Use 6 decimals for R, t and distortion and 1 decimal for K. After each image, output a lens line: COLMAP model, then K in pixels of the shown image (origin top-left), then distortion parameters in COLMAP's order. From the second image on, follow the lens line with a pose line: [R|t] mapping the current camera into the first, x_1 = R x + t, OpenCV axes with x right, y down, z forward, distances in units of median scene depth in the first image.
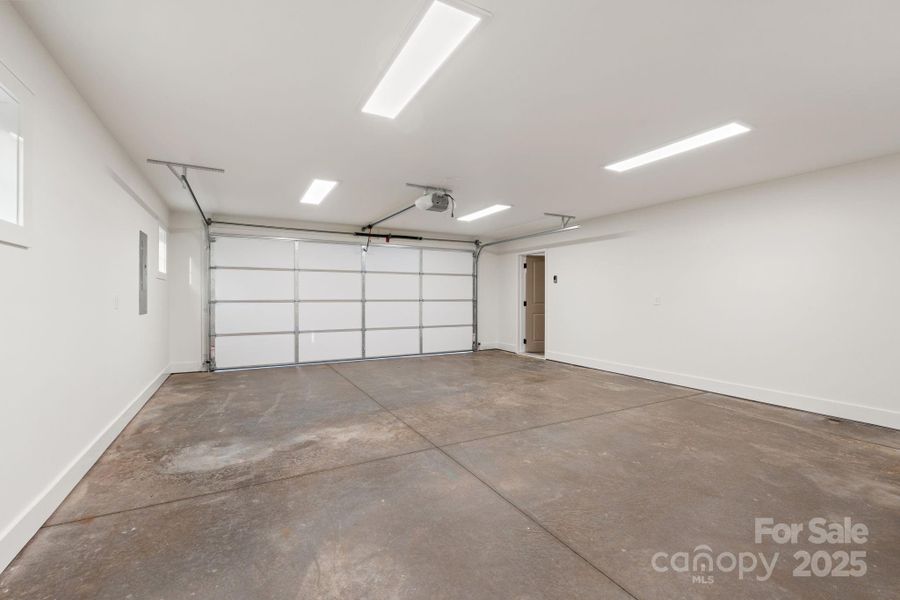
lens RADIAL K [[393.2, 0, 449.9], [0, 393.2, 297.0], [0, 0, 1]] dist [-0.009615, 0.000015]
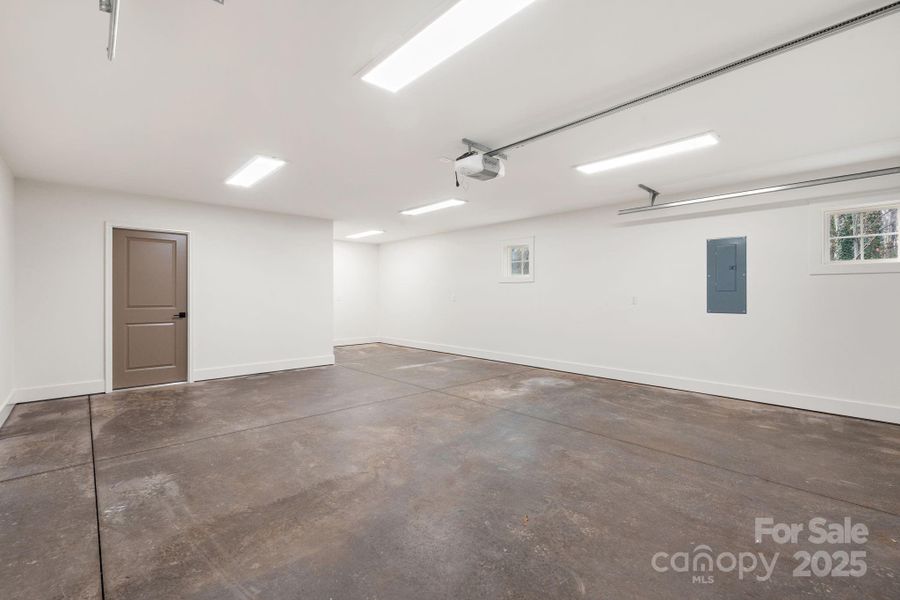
lens RADIAL K [[393.2, 0, 449.9], [0, 393.2, 297.0], [0, 0, 1]] dist [-0.009615, 0.000015]
pose [[-0.967669, -0.004536, -0.252182, 0.235608], [-0.006321, 0.999960, 0.006266, -0.004697], [0.252144, 0.007657, -0.967659, 1.963491]]
